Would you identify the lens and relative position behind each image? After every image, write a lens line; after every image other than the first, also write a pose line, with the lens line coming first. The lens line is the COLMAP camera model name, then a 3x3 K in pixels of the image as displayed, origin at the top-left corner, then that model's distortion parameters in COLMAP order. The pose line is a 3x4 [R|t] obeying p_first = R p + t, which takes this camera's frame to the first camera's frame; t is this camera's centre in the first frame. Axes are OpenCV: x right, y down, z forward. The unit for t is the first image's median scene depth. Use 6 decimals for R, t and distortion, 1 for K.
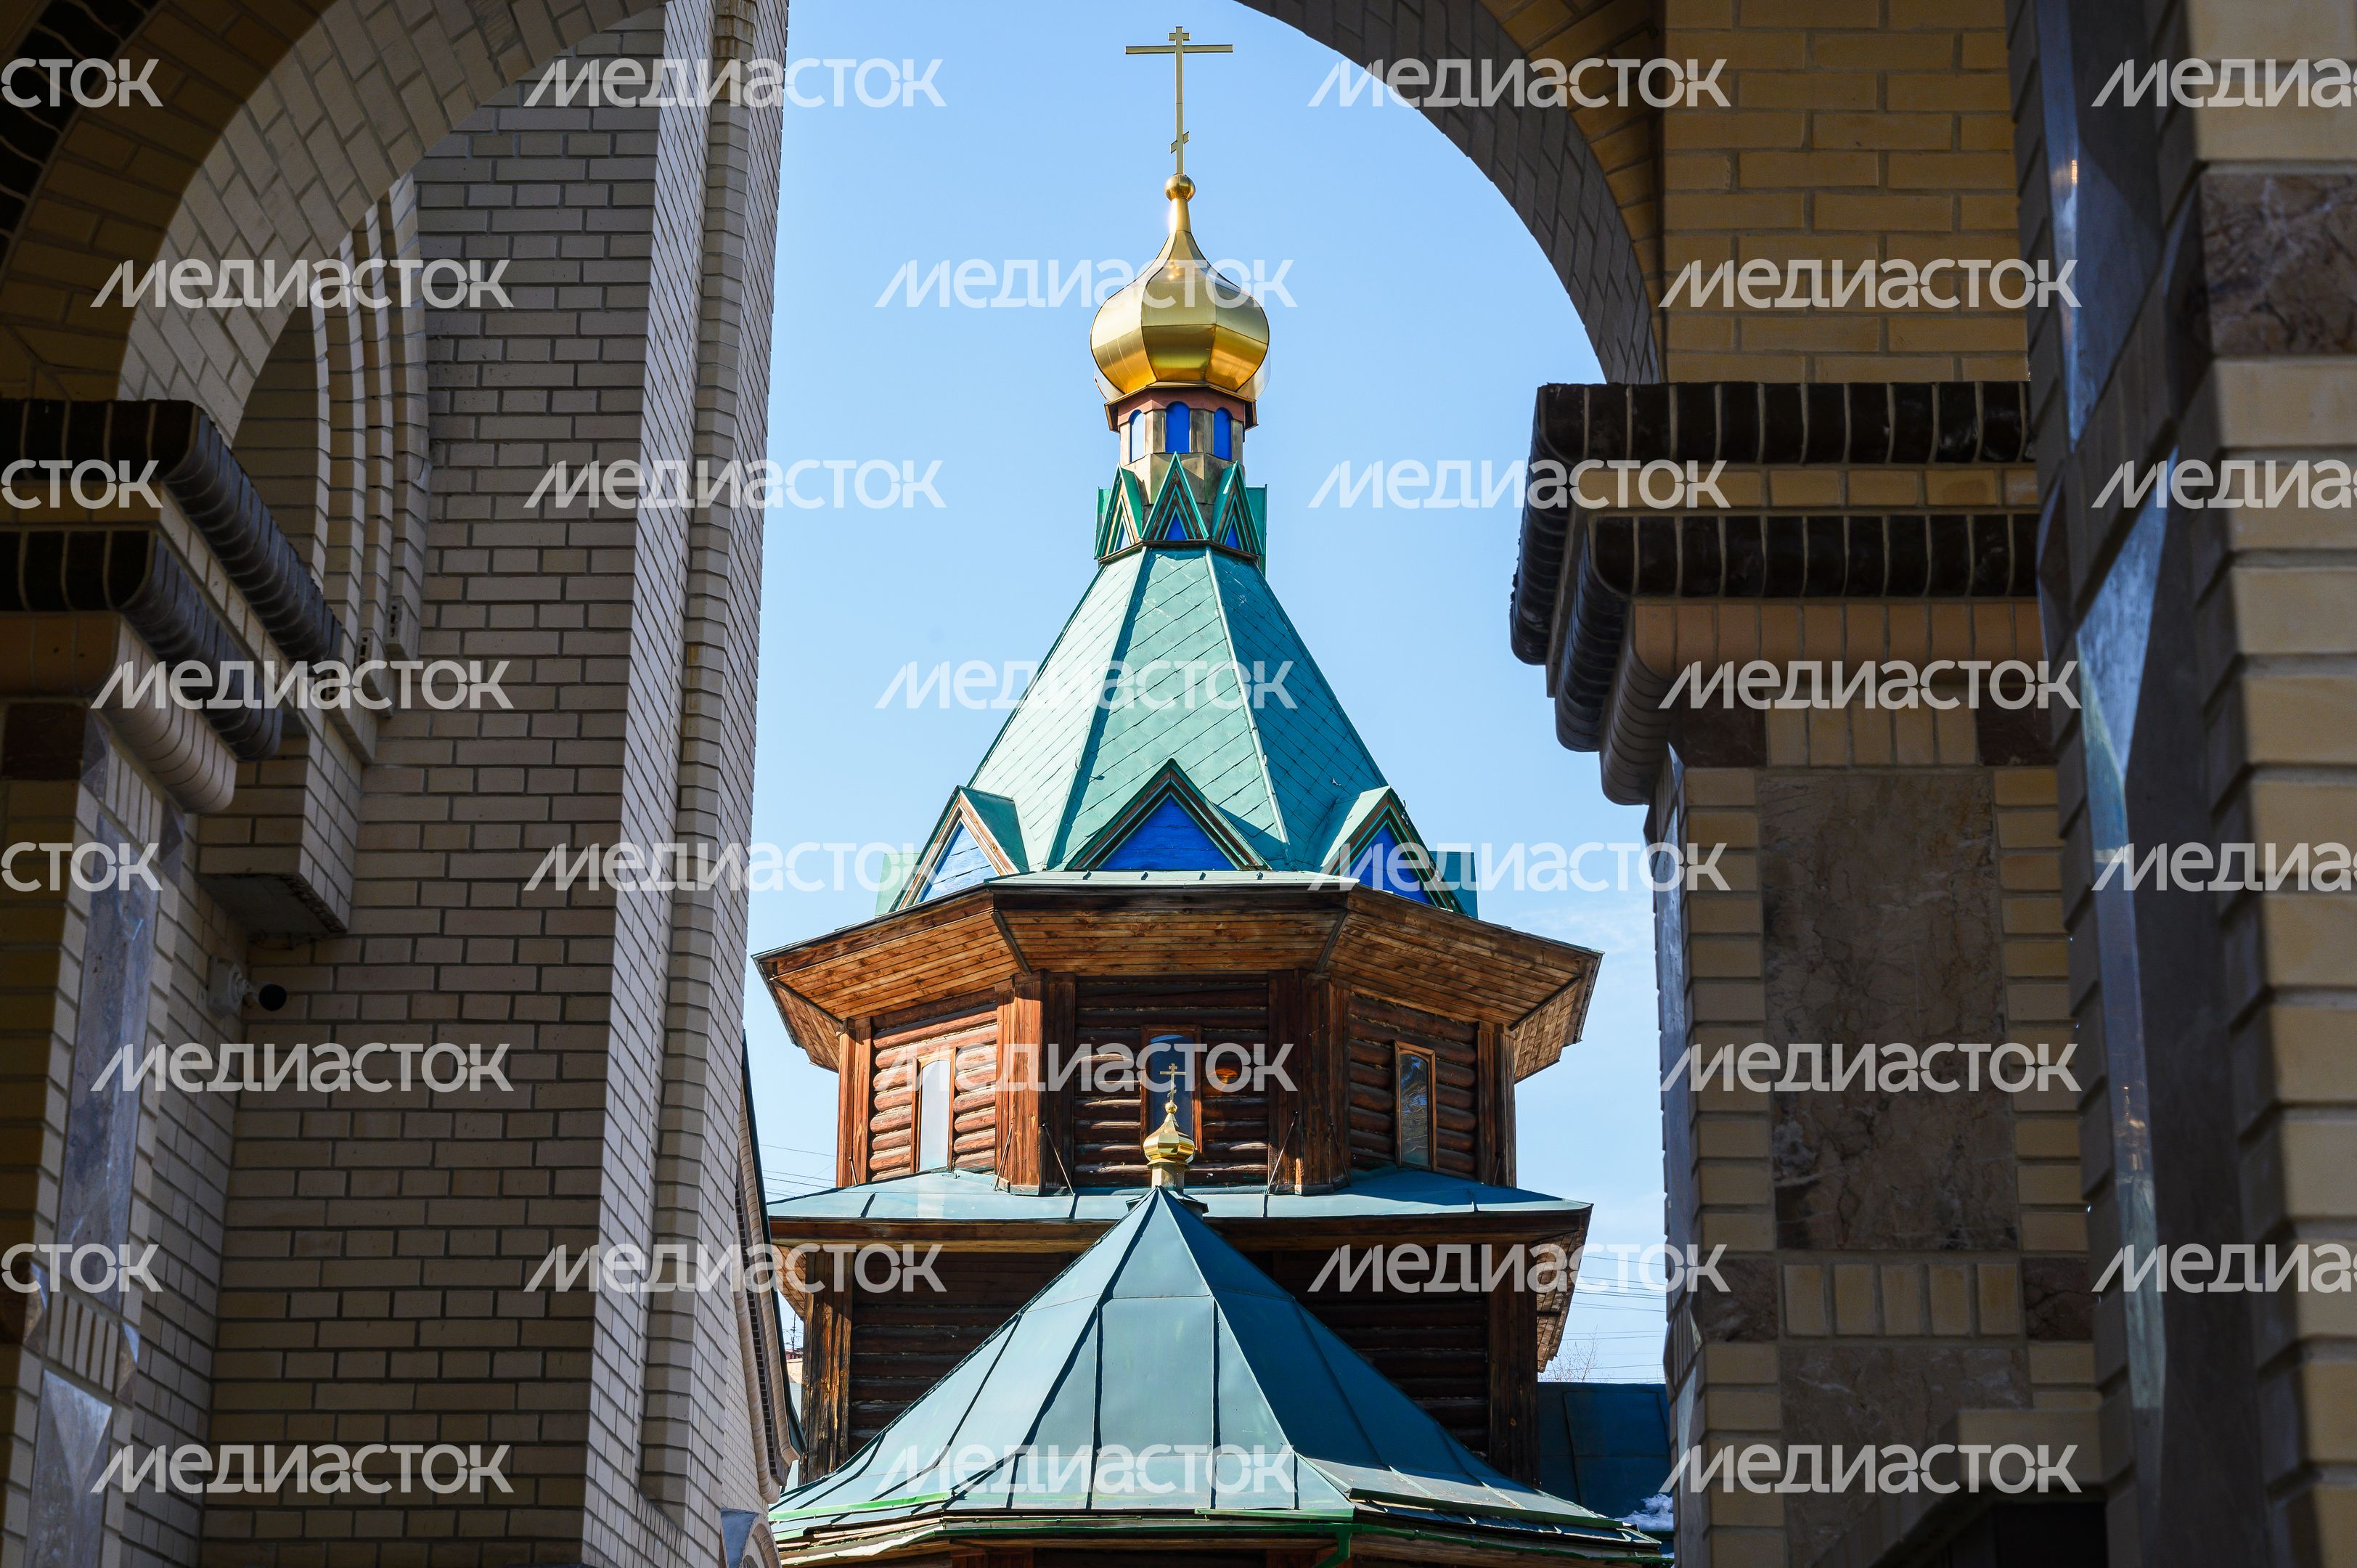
lens RADIAL K [[3997.0, 0, 1178.5], [0, 3997.0, 784.0], [0, 0, 1]] dist [0.051070, 0.079373]
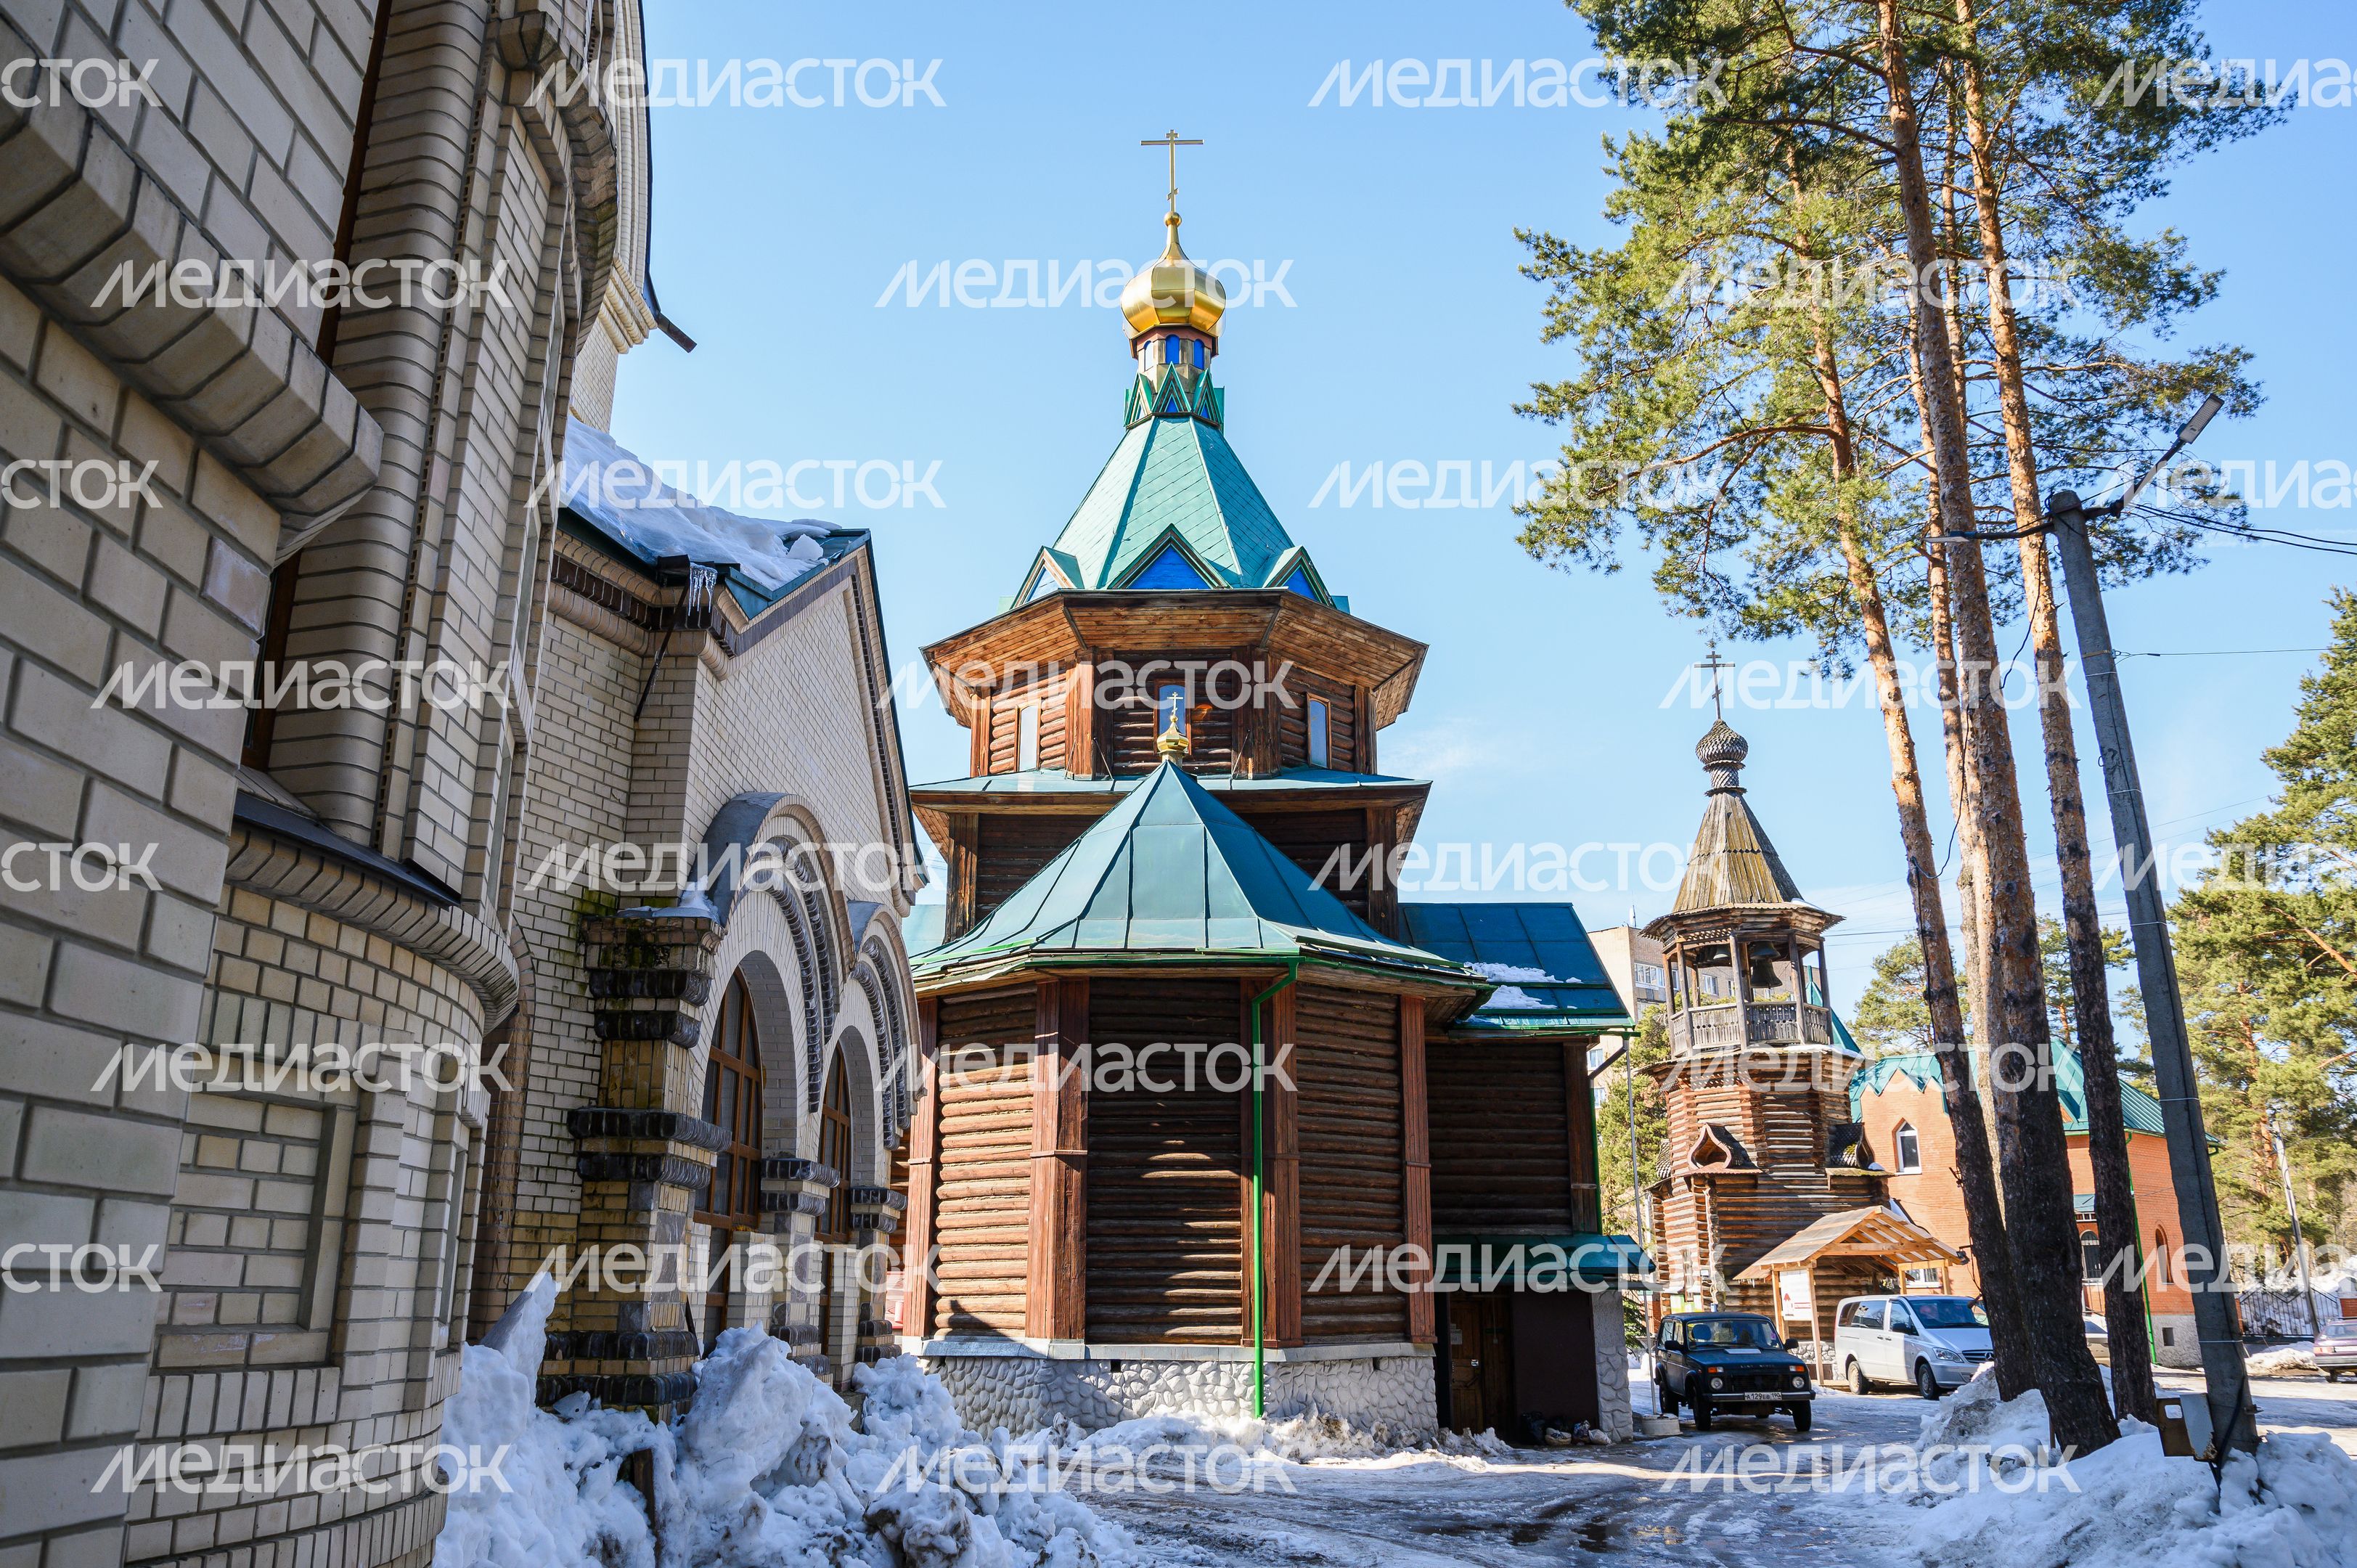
lens RADIAL K [[1738.7, 0, 1178.5], [0, 1738.7, 784.0], [0, 0, 1]] dist [-0.001161, 0.000068]
pose [[0.999849, -0.000011, 0.017354, -0.011430], [-0.000399, 0.999720, 0.023644, 0.084894], [-0.017349, -0.023647, 0.999570, 0.279711]]
